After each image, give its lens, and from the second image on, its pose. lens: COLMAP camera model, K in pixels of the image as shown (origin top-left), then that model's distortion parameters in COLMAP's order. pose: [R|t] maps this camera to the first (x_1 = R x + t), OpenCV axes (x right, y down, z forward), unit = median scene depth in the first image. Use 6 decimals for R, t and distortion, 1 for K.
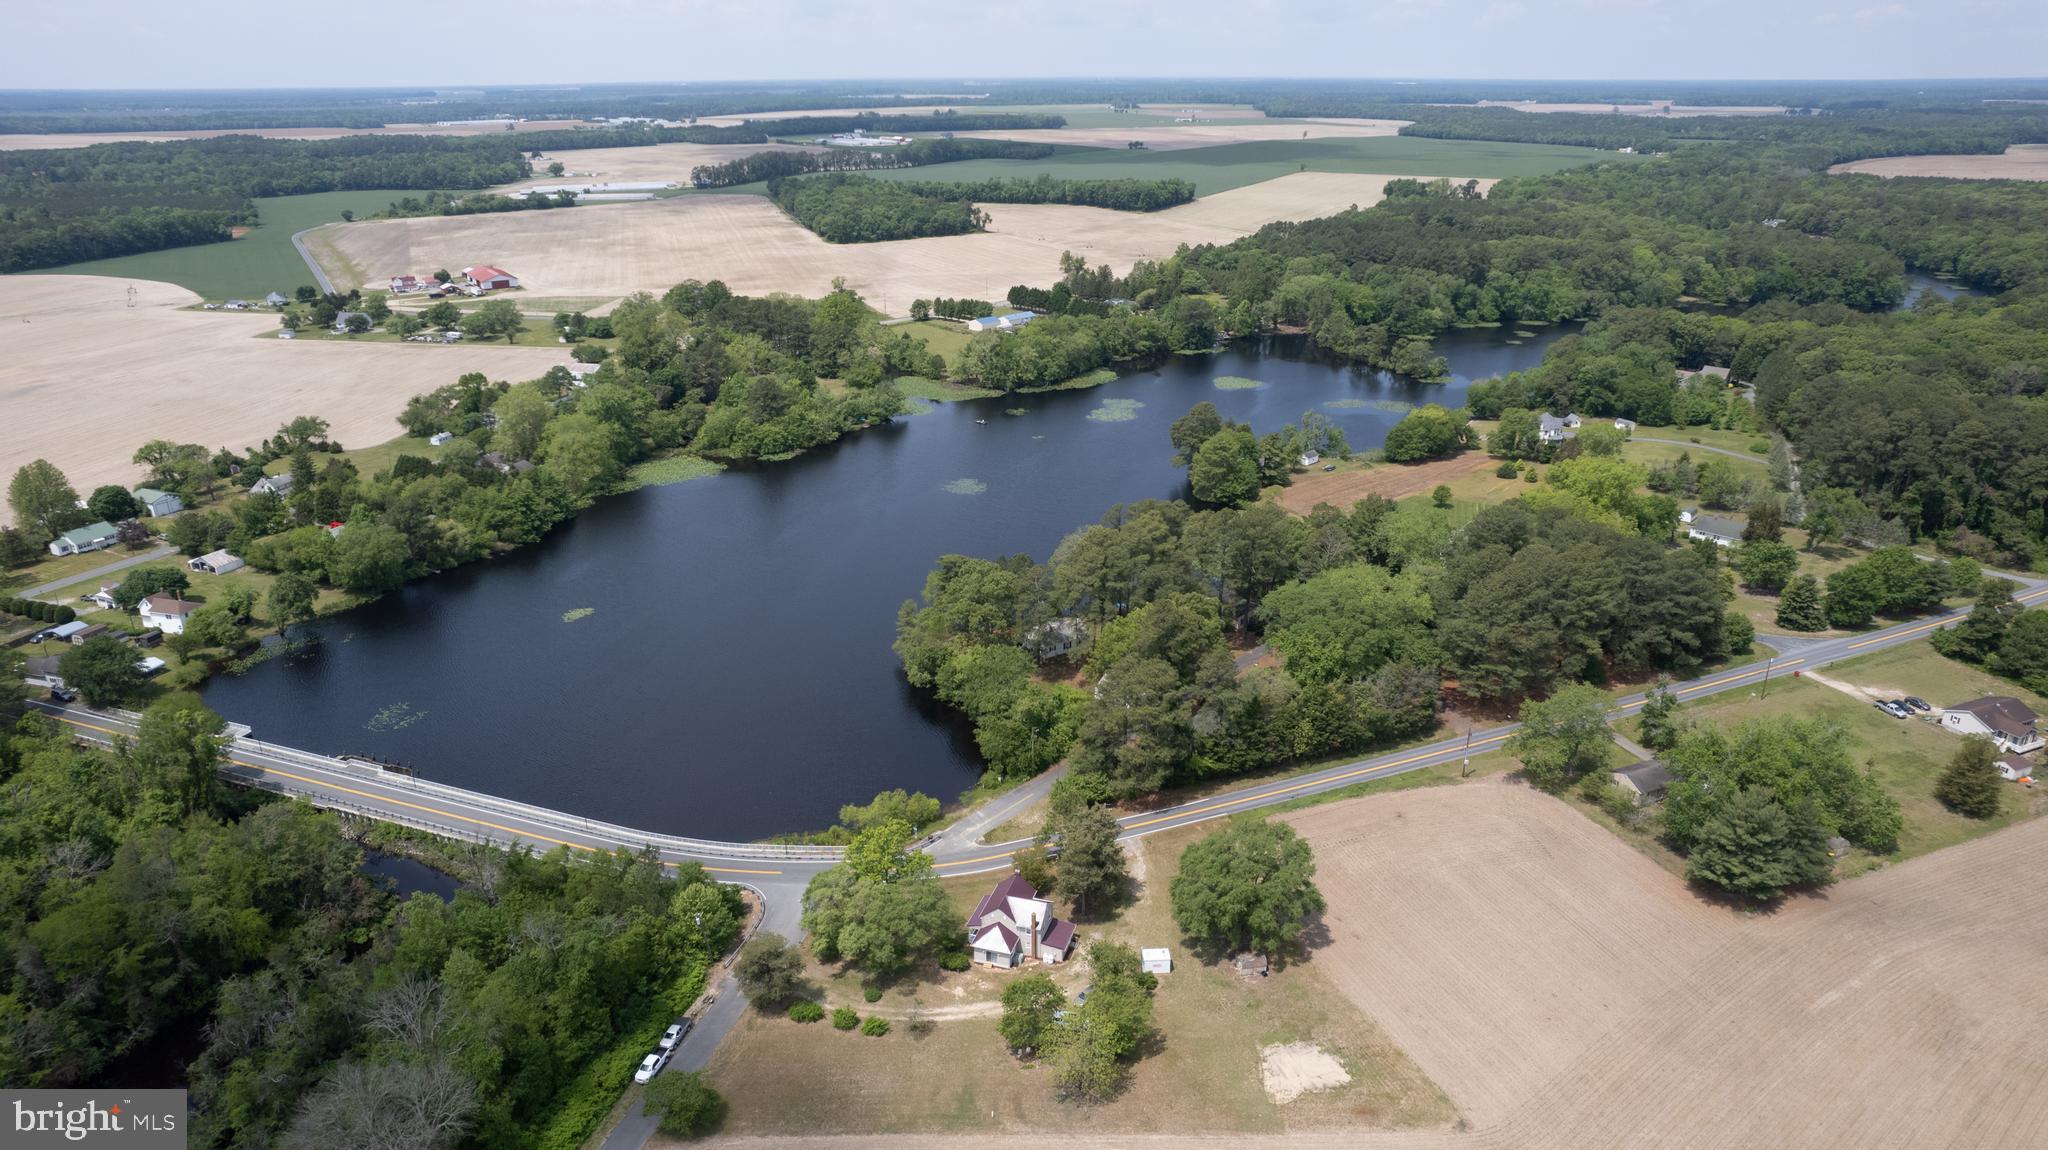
lens RADIAL K [[1338.3, 0, 1015.1], [0, 1338.3, 579.4], [0, 0, 1]] dist [-0.081380, 0.074693]
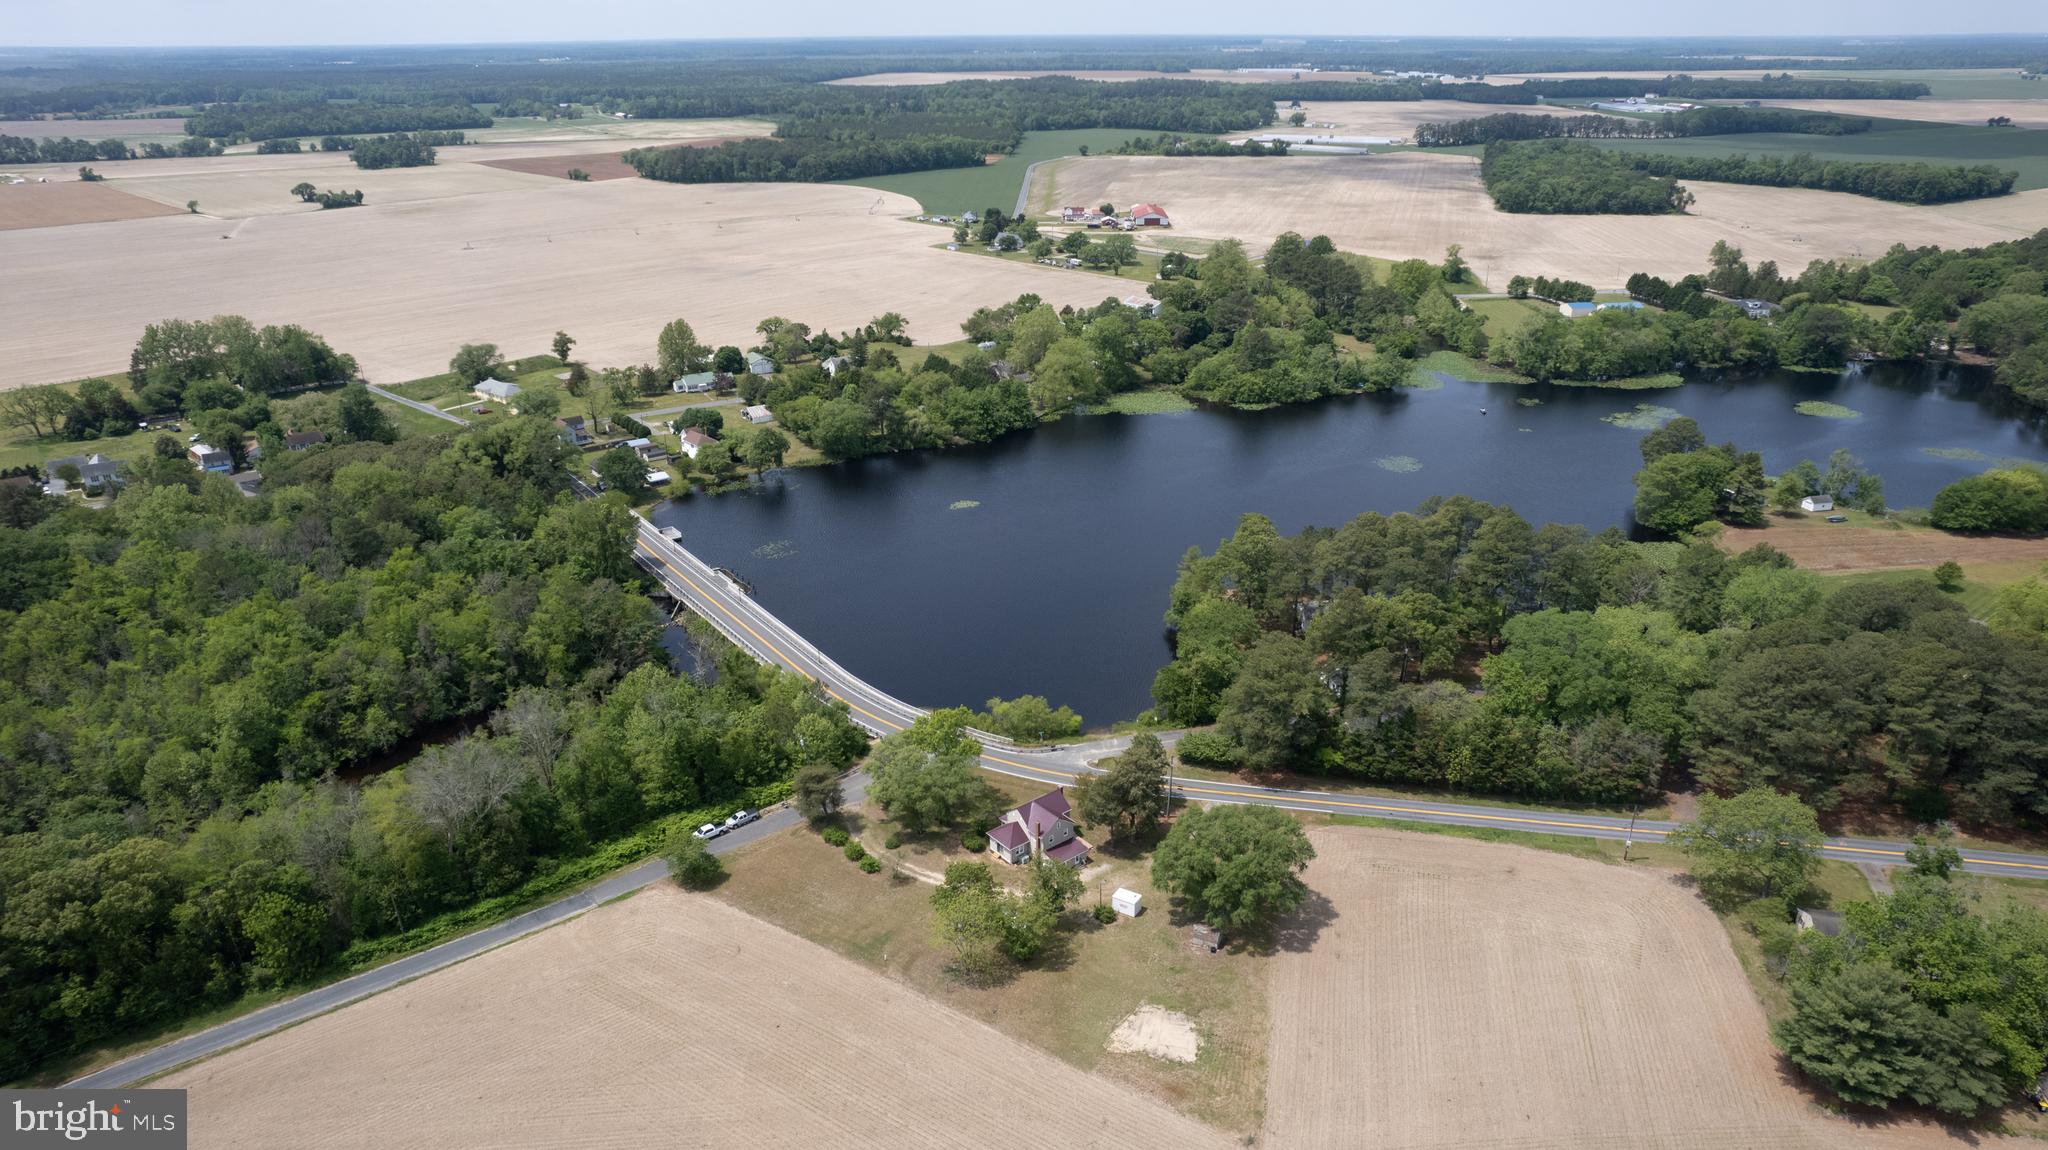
lens RADIAL K [[1338.3, 0, 1015.1], [0, 1338.3, 579.4], [0, 0, 1]] dist [-0.081380, 0.074693]
pose [[0.828239, 0.215495, -0.517283, 0.177331], [-0.198624, 0.976063, 0.088595, -0.012108], [0.523993, 0.029367, 0.851216, 0.019506]]
